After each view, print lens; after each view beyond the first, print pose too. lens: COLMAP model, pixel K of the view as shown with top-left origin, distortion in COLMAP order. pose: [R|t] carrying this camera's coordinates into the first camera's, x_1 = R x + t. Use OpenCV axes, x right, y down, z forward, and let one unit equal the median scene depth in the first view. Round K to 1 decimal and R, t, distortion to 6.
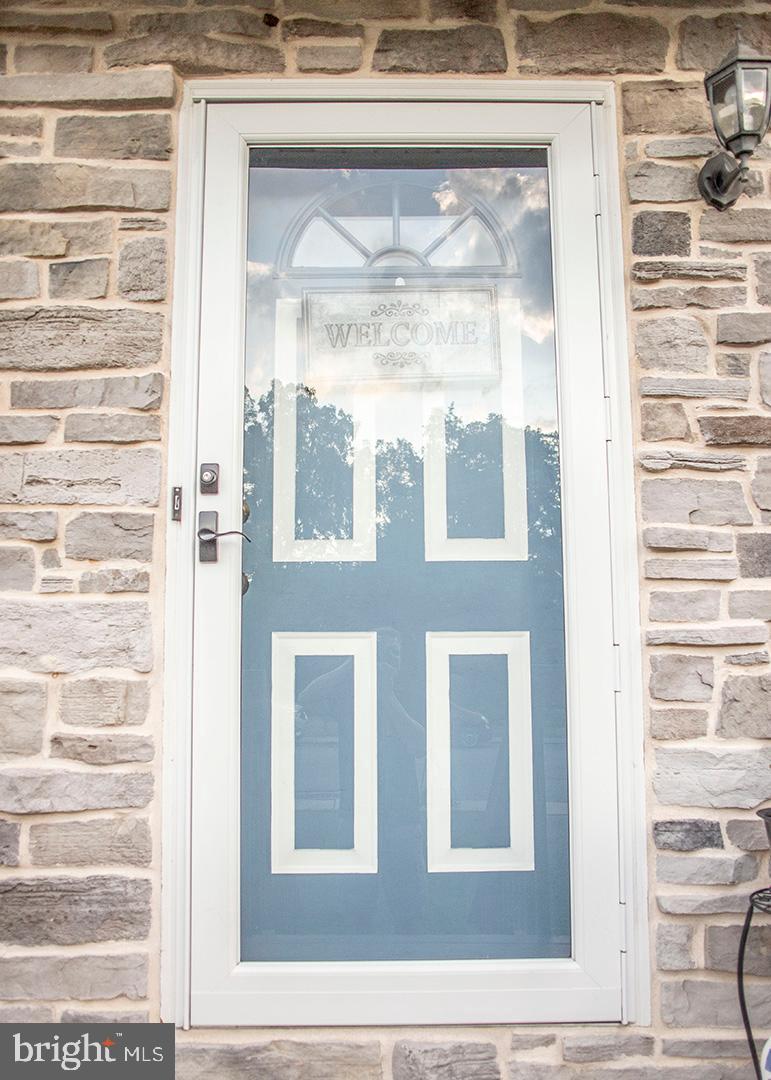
lens RADIAL K [[835.4, 0, 383.6], [0, 835.4, 557.8], [0, 0, 1]] dist [-0.101707, 0.089221]
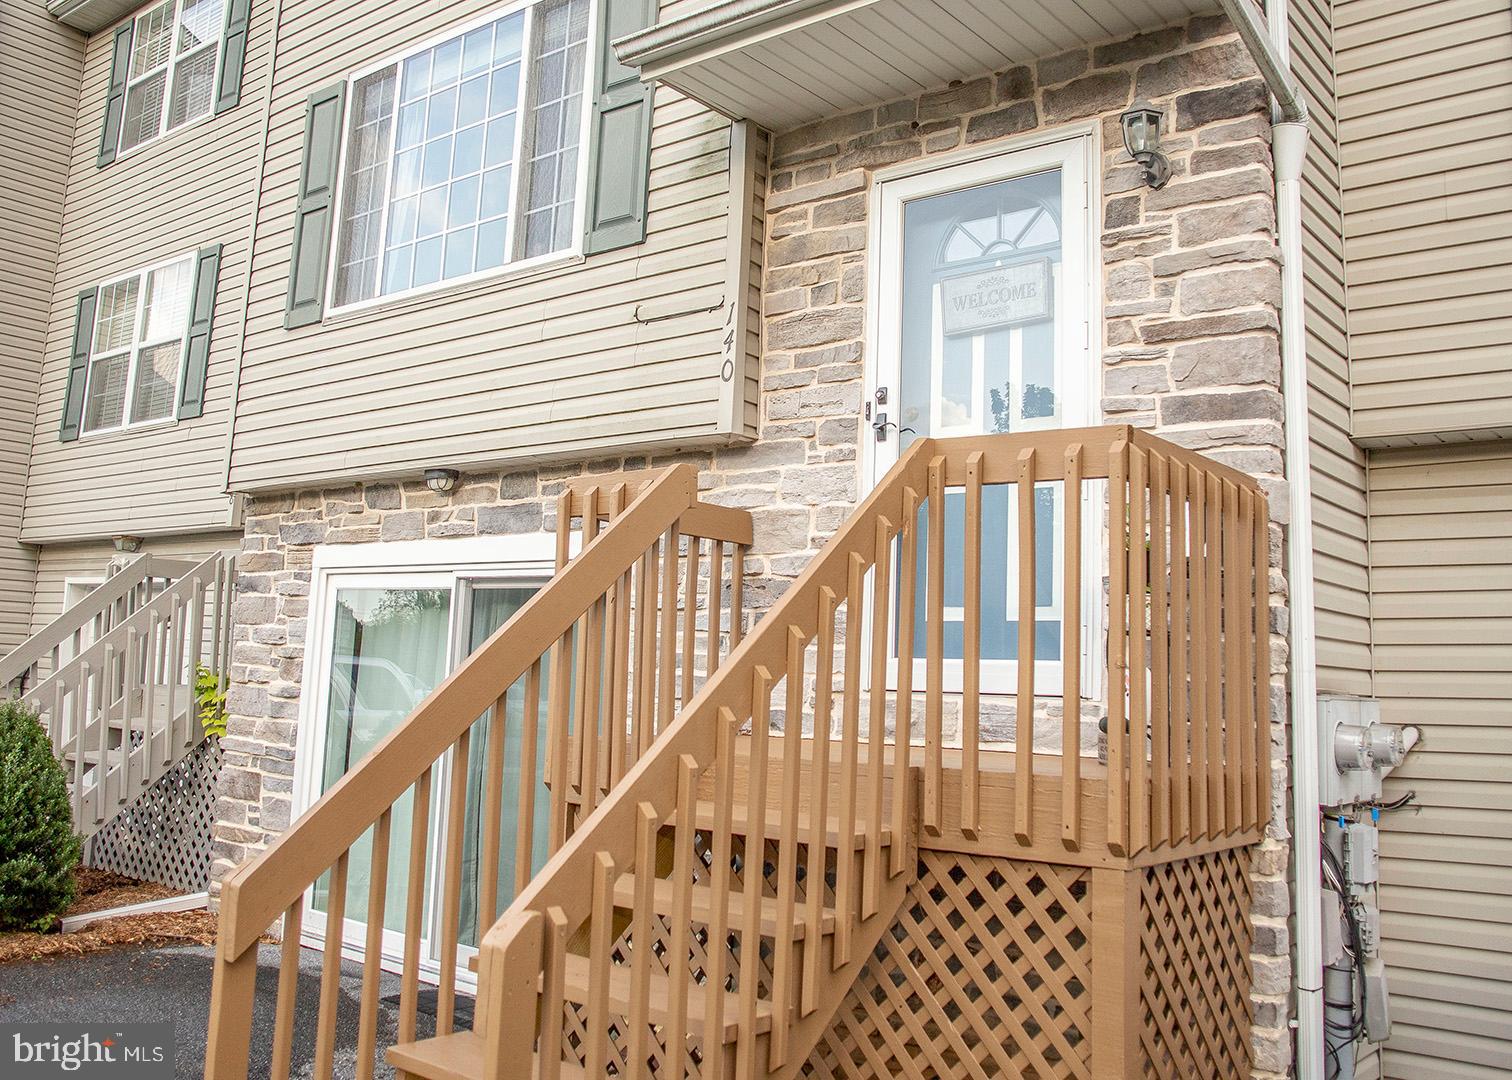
lens RADIAL K [[1331.0, 0, 790.0], [0, 1331.0, 463.7], [0, 0, 1]] dist [-0.105808, 0.105685]
pose [[0.783952, -0.066000, -0.617303, 1.380937], [0.023620, 0.996784, -0.076576, 0.264146], [0.620372, 0.045452, 0.782990, -1.362496]]
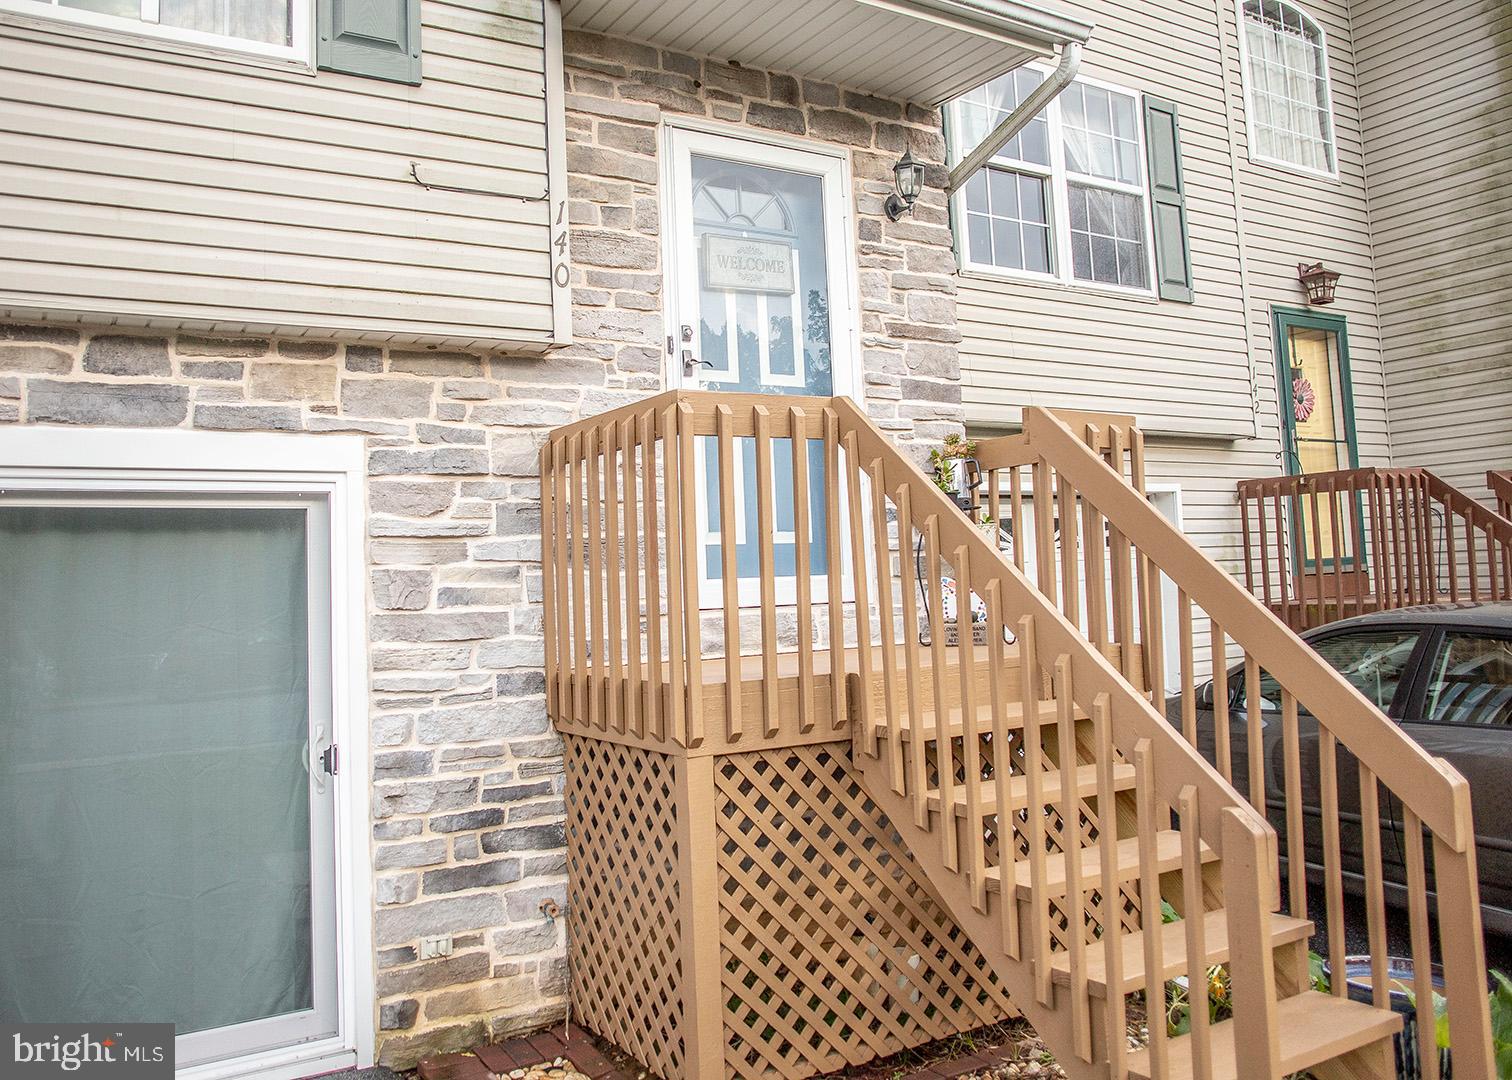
lens RADIAL K [[1204.9, 0, 703.0], [0, 1204.9, 477.5], [0, 0, 1]] dist [-0.103632, 0.093393]
pose [[0.864728, 0.018572, 0.501898, -1.522683], [-0.020822, 0.999783, -0.001121, 0.234201], [-0.501809, -0.009481, 0.864926, -1.393004]]
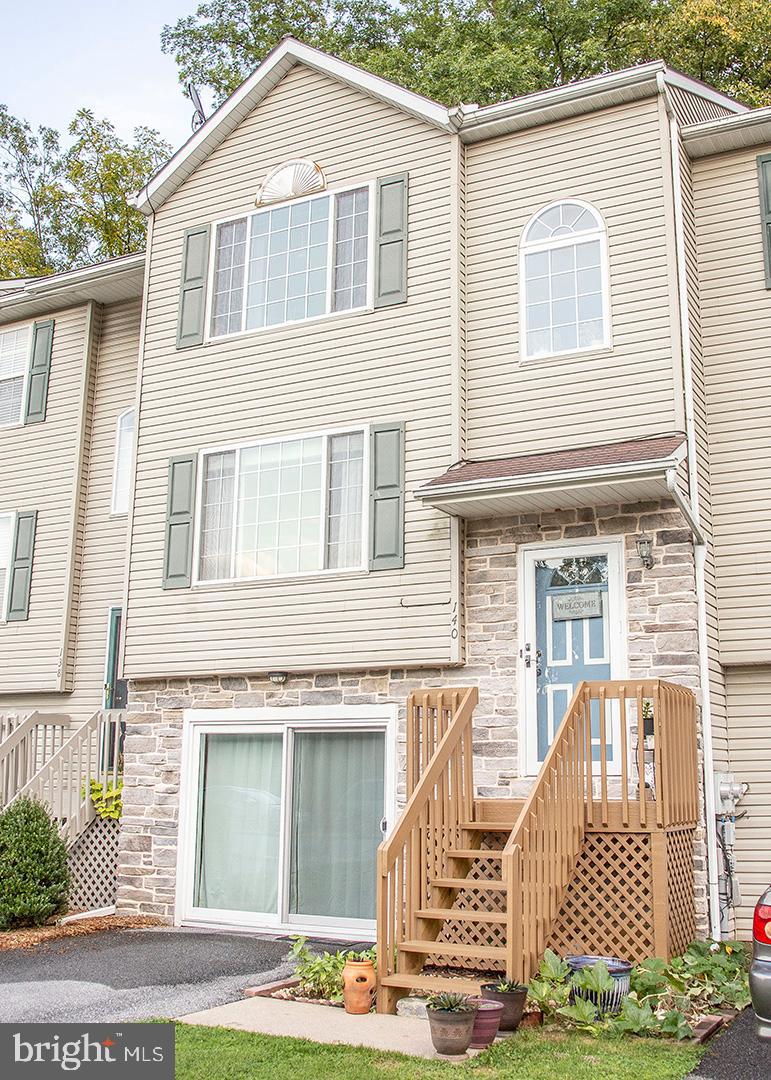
lens RADIAL K [[1108.1, 0, 459.0], [0, 1108.1, 533.8], [0, 0, 1]] dist [-0.086500, 0.026807]
pose [[0.899155, -0.088071, -0.428677, 1.862872], [0.039481, 0.991871, -0.120966, -0.000532], [0.435846, 0.091842, 0.895323, -4.075807]]
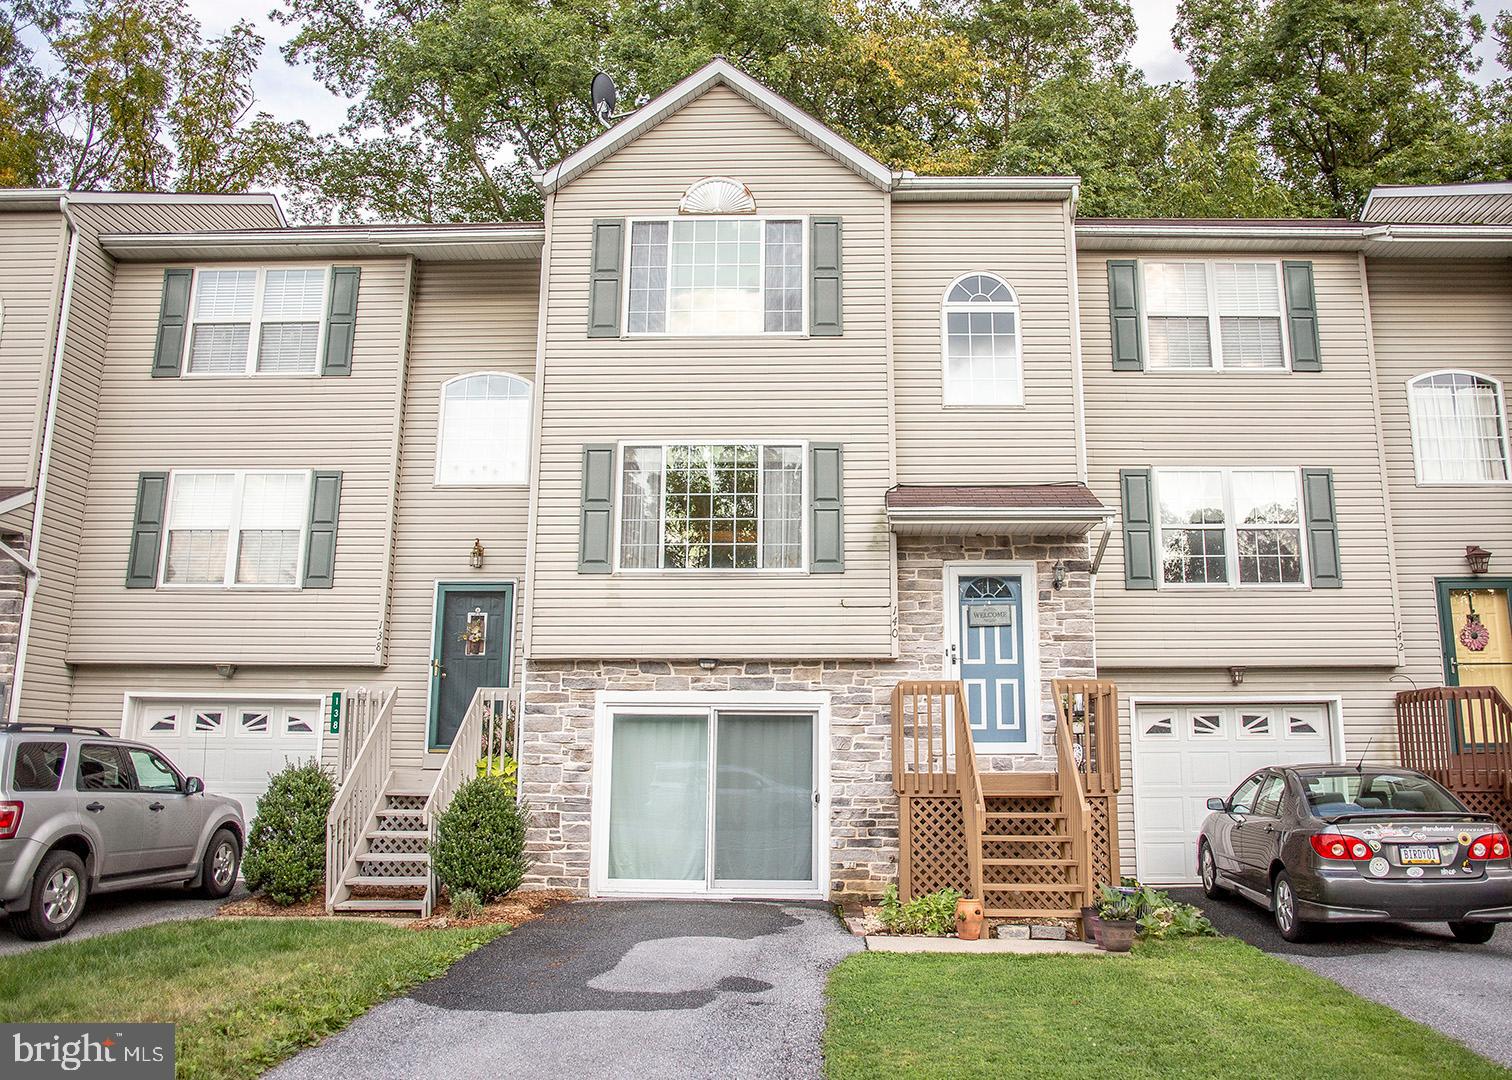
lens RADIAL K [[1169.6, 0, 809.8], [0, 1169.6, 536.0], [0, 0, 1]] dist [-0.101707, 0.089221]
pose [[0.999449, 0.001946, -0.033122, -0.820942], [-0.004971, 0.995795, -0.091476, -0.113674], [0.032805, 0.091590, 0.995256, -5.931238]]
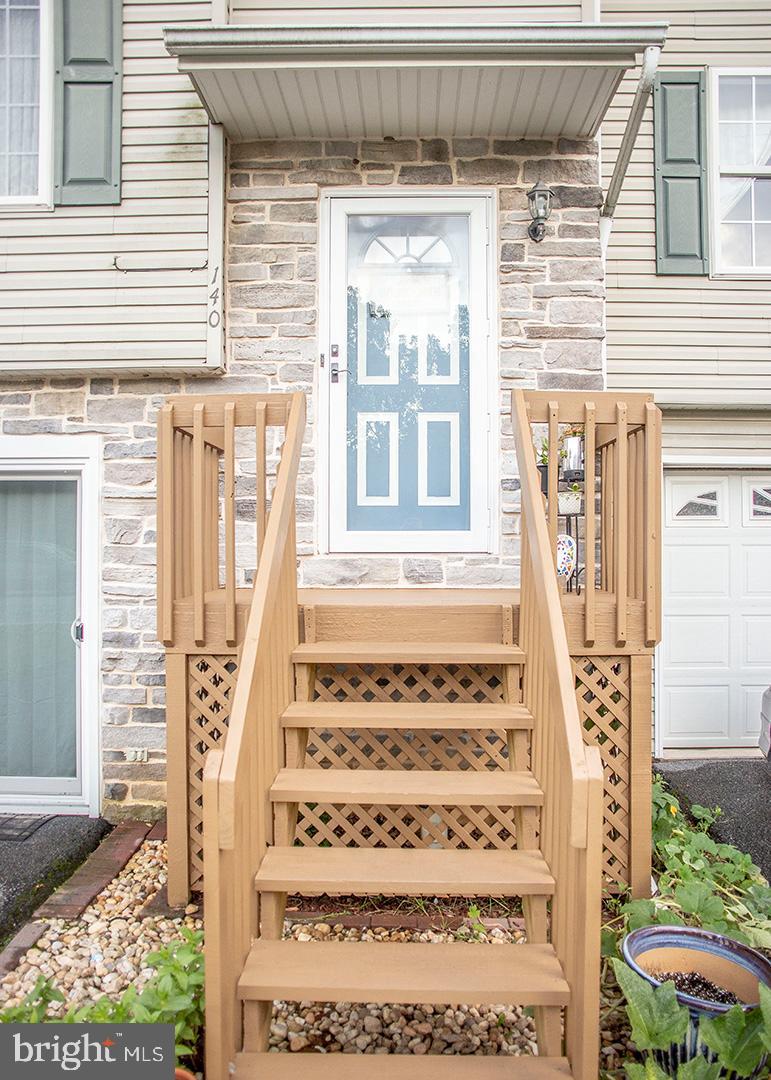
lens RADIAL K [[793.2, 0, 395.5], [0, 793.2, 525.2], [0, 0, 1]] dist [-0.098580, 0.085907]
pose [[0.999697, 0.005951, -0.023901, 0.043742], [-0.003797, 0.996008, 0.089179, 0.224403], [0.024336, -0.089062, 0.995729, -1.482966]]
